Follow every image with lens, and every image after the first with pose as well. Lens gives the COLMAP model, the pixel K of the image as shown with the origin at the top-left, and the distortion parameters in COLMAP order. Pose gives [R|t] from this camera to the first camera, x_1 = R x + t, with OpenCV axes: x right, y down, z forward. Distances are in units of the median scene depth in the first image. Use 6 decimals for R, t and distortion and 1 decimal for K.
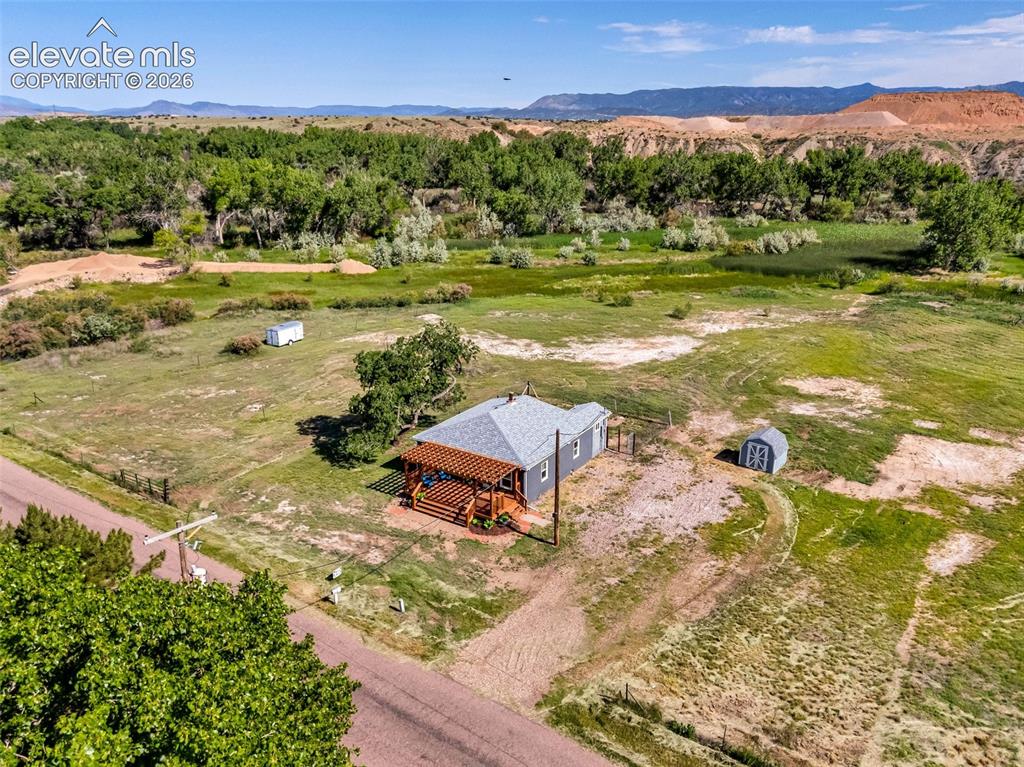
lens RADIAL K [[750.6, 0, 510.9], [0, 750.6, 383.6], [0, 0, 1]] dist [0.064434, -0.050710]
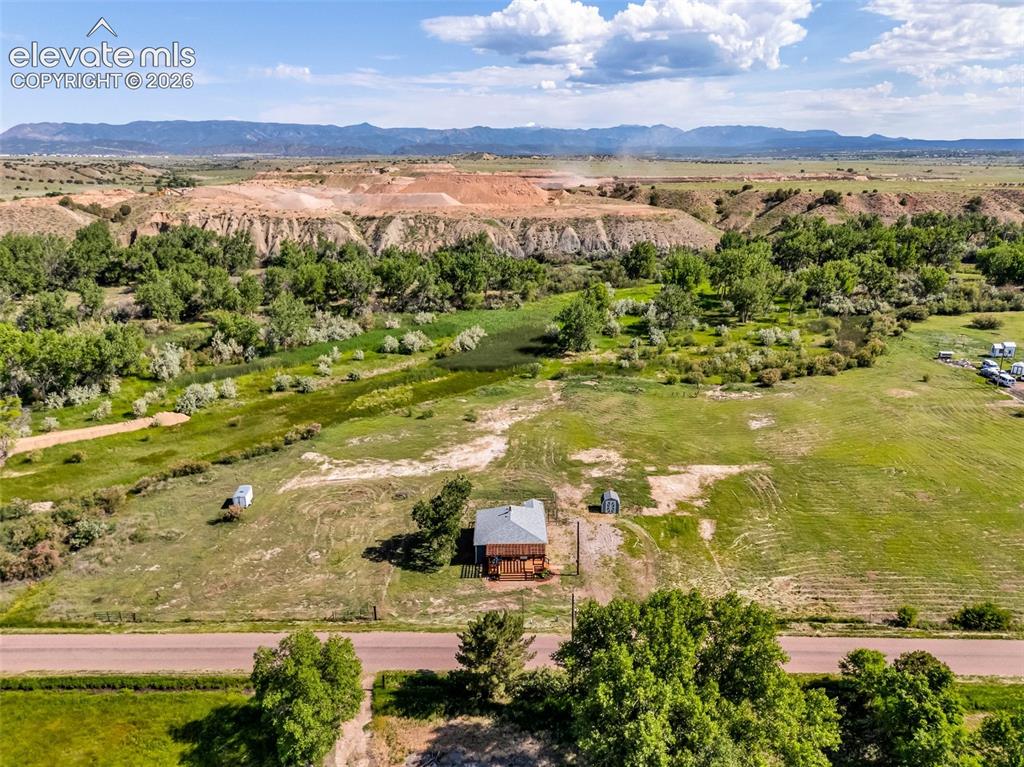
lens RADIAL K [[750.6, 0, 511.0], [0, 750.6, 383.2], [0, 0, 1]] dist [0.064434, -0.050710]
pose [[0.830742, -0.159620, 0.533282, -0.345499], [0.181370, 0.983344, 0.011794, -0.113457], [-0.526283, 0.086923, 0.845855, -0.224917]]
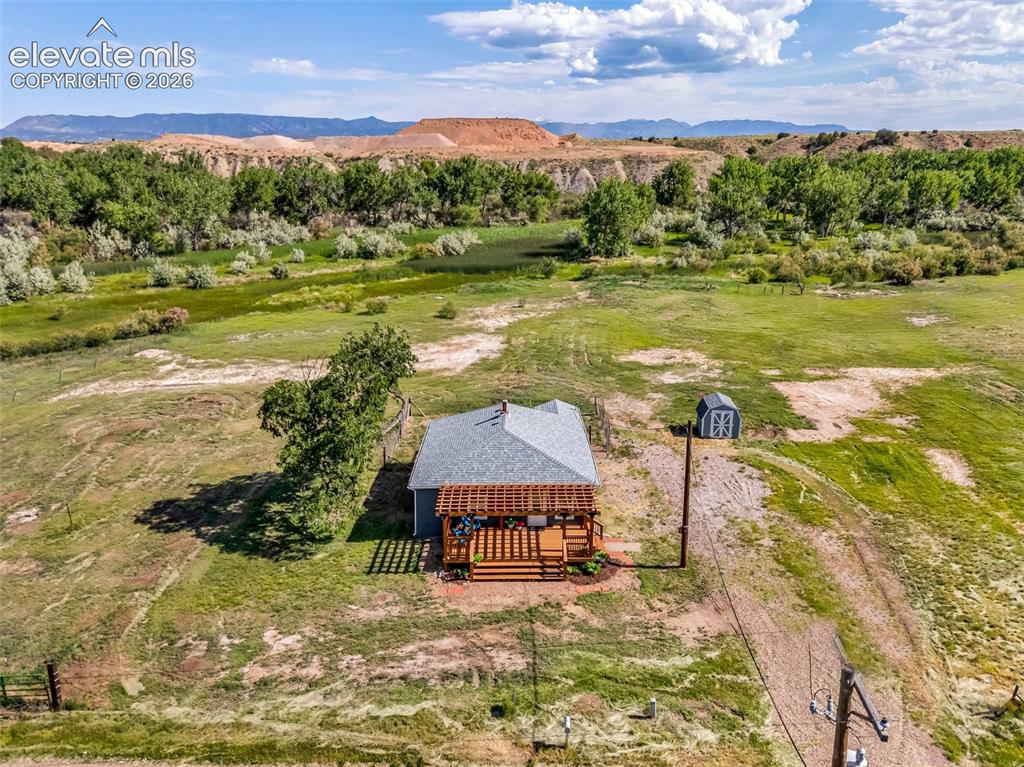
lens RADIAL K [[750.6, 0, 512.4], [0, 750.6, 383.4], [0, 0, 1]] dist [0.064434, -0.050710]
pose [[0.834276, -0.159014, 0.527919, -0.145193], [0.176421, 0.984157, 0.017637, -0.006523], [-0.522359, 0.078422, 0.849112, 0.121352]]
